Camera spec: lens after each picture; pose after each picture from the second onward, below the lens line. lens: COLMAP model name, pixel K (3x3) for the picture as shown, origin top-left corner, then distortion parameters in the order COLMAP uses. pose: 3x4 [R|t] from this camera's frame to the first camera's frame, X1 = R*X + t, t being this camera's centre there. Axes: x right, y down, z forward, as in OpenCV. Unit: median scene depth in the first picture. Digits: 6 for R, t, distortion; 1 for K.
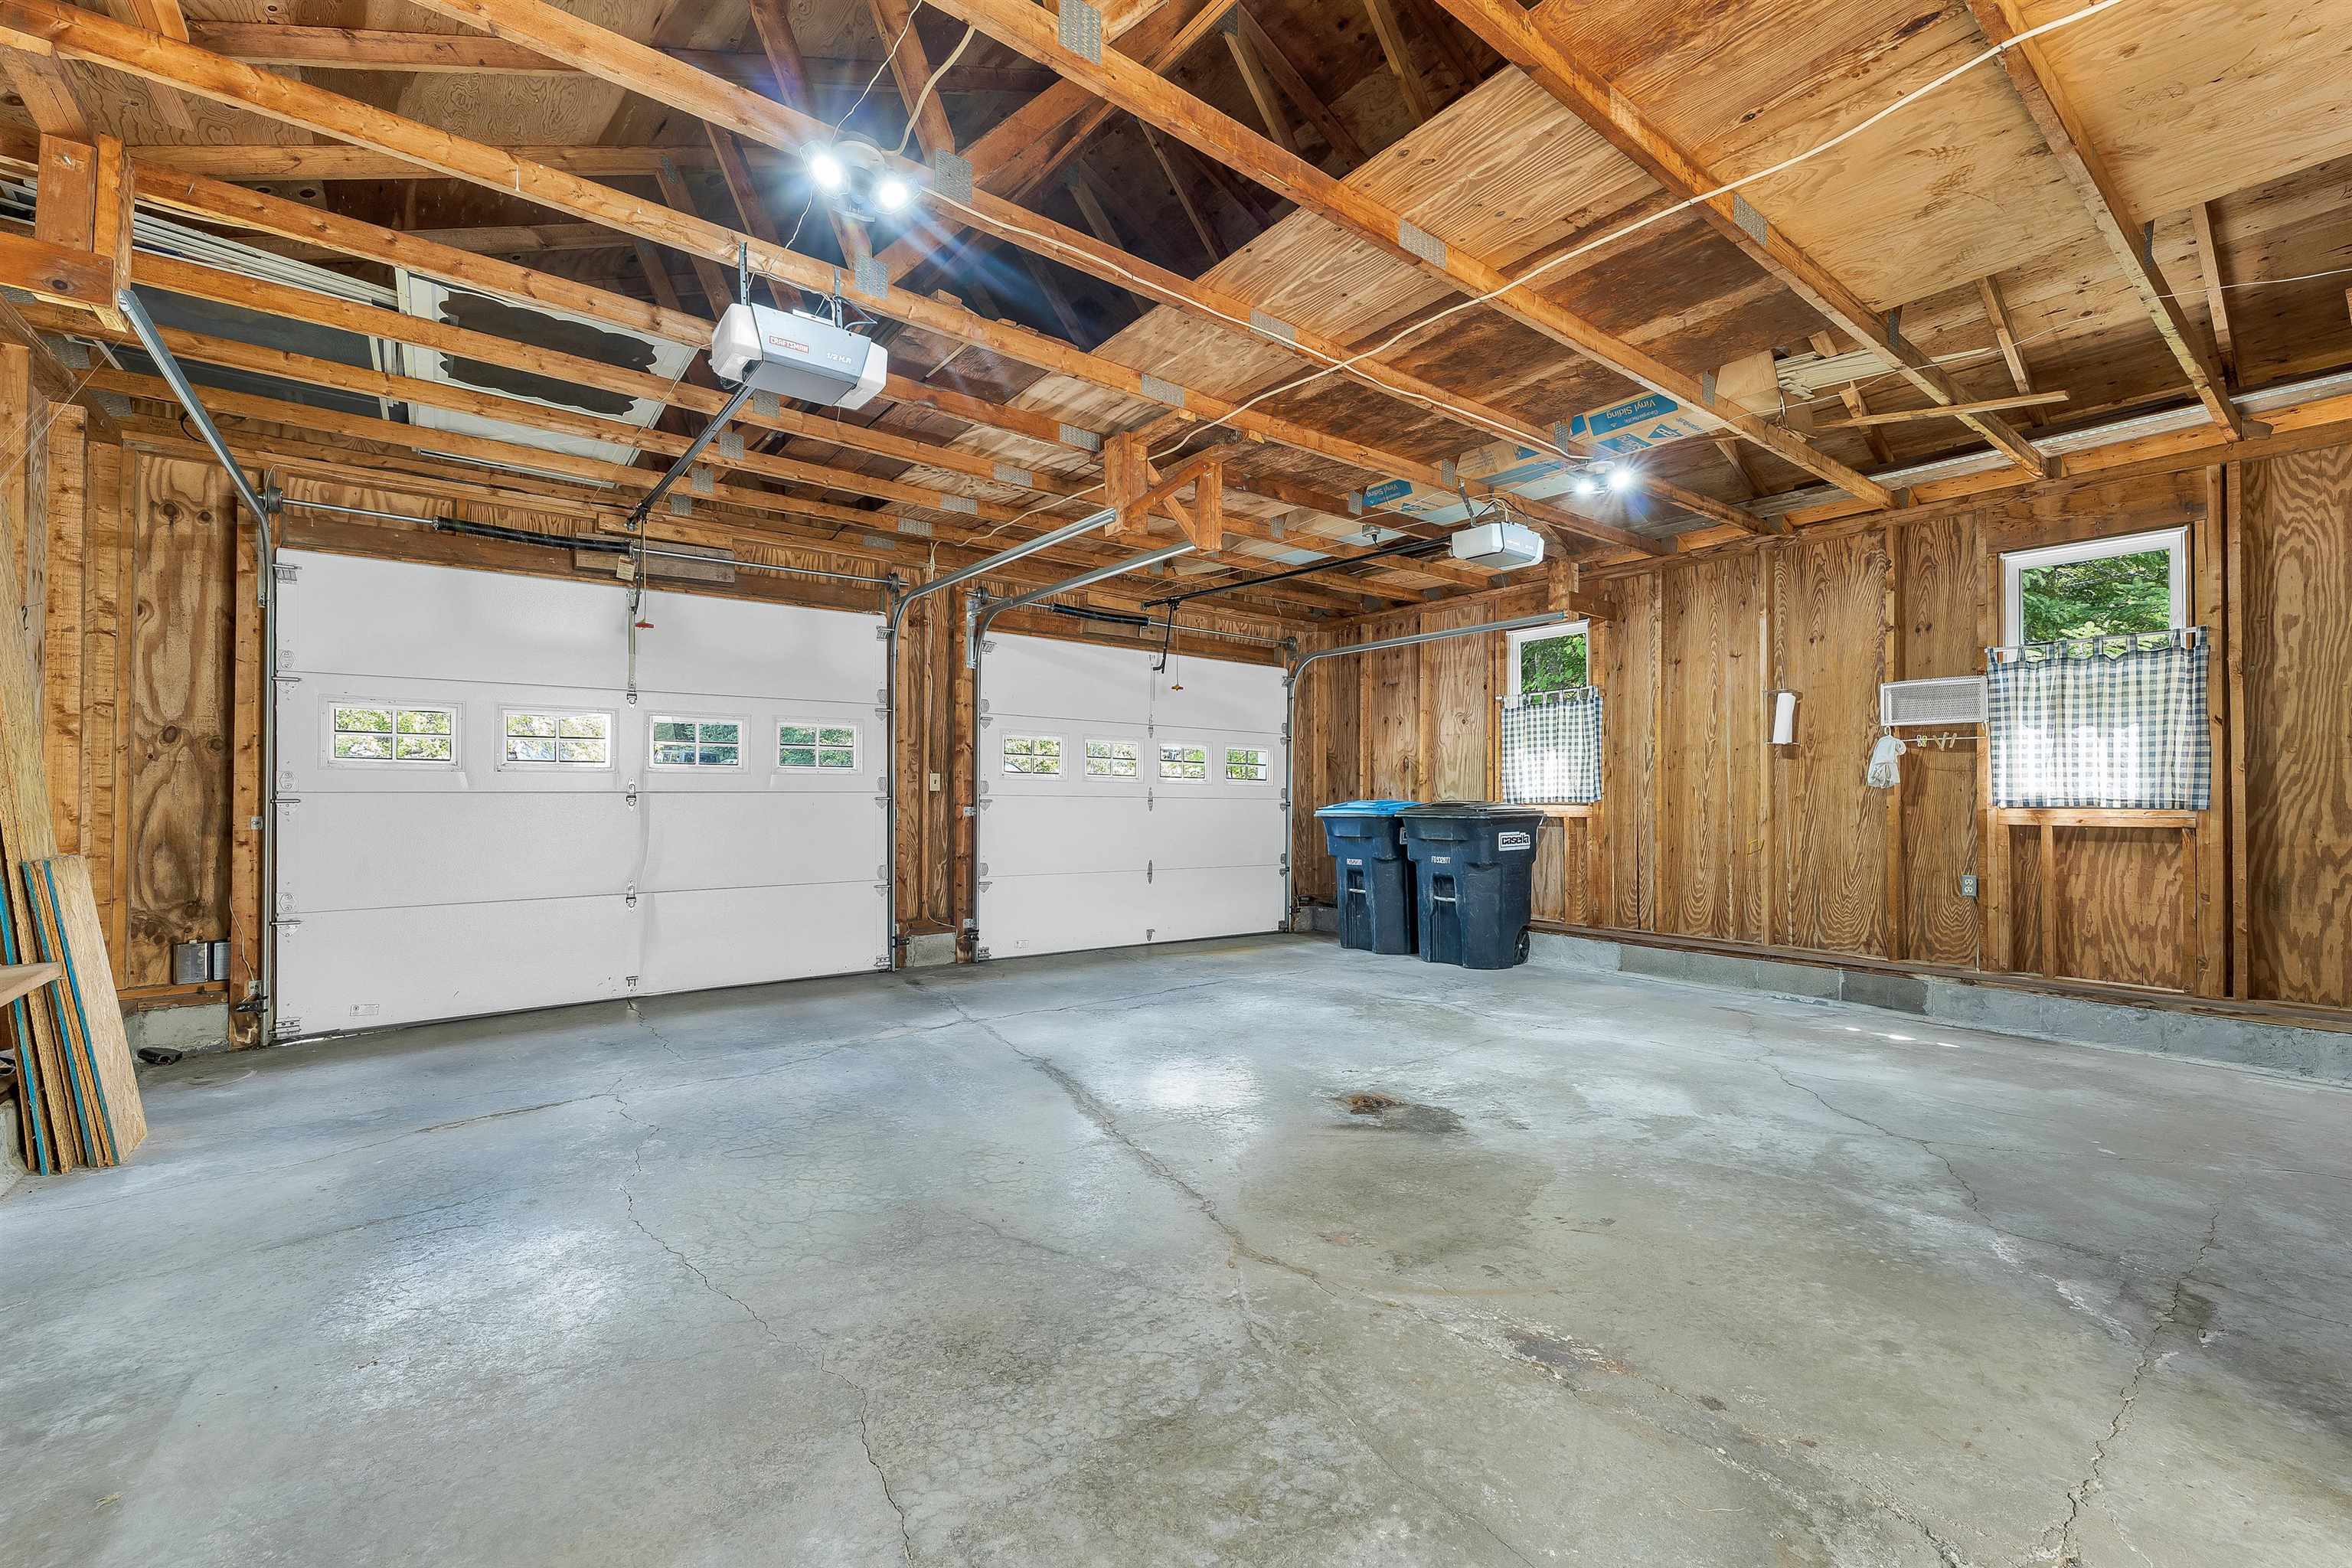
lens RADIAL K [[958.1, 0, 1176.0], [0, 958.1, 784.0], [0, 0, 1]] dist [0.000078, 0.000018]
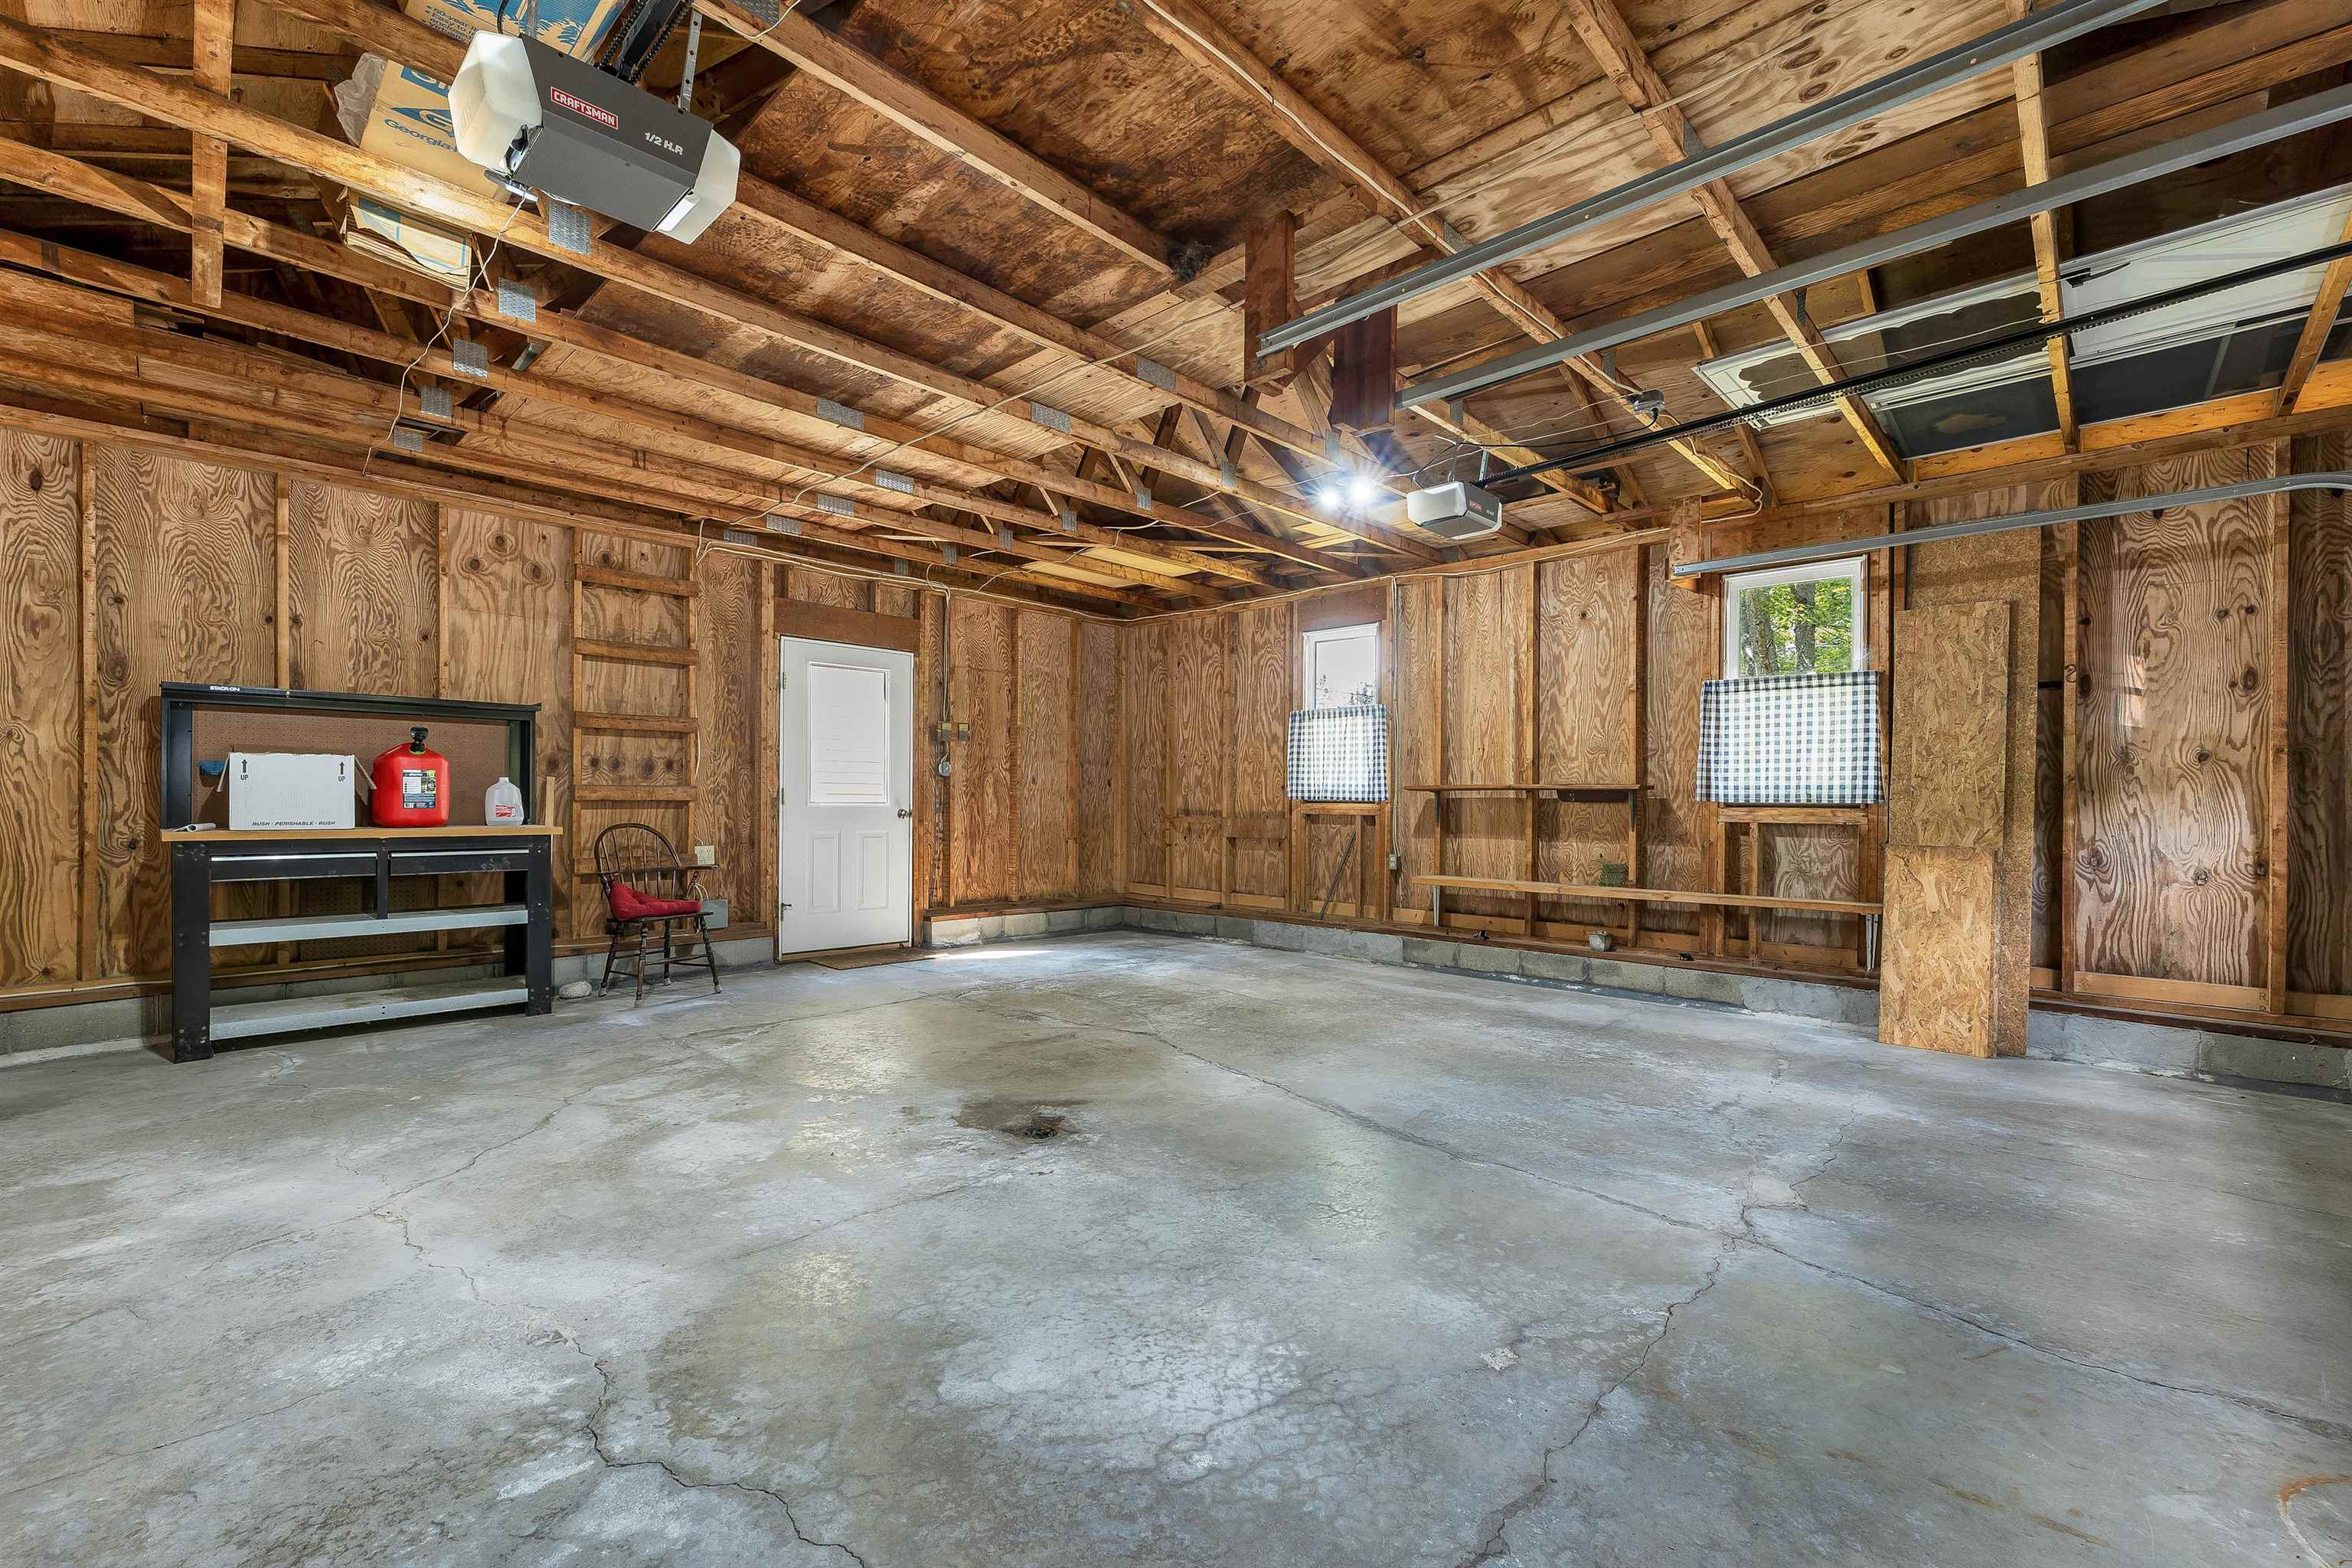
lens RADIAL K [[975.4, 0, 1174.1], [0, 975.4, 806.6], [0, 0, 1]] dist [-0.000023, -0.000006]
pose [[-0.987855, -0.010714, -0.155011, 0.233599], [-0.009970, 0.999935, -0.005574, 0.030393], [0.155061, -0.003961, -0.987897, 2.036802]]
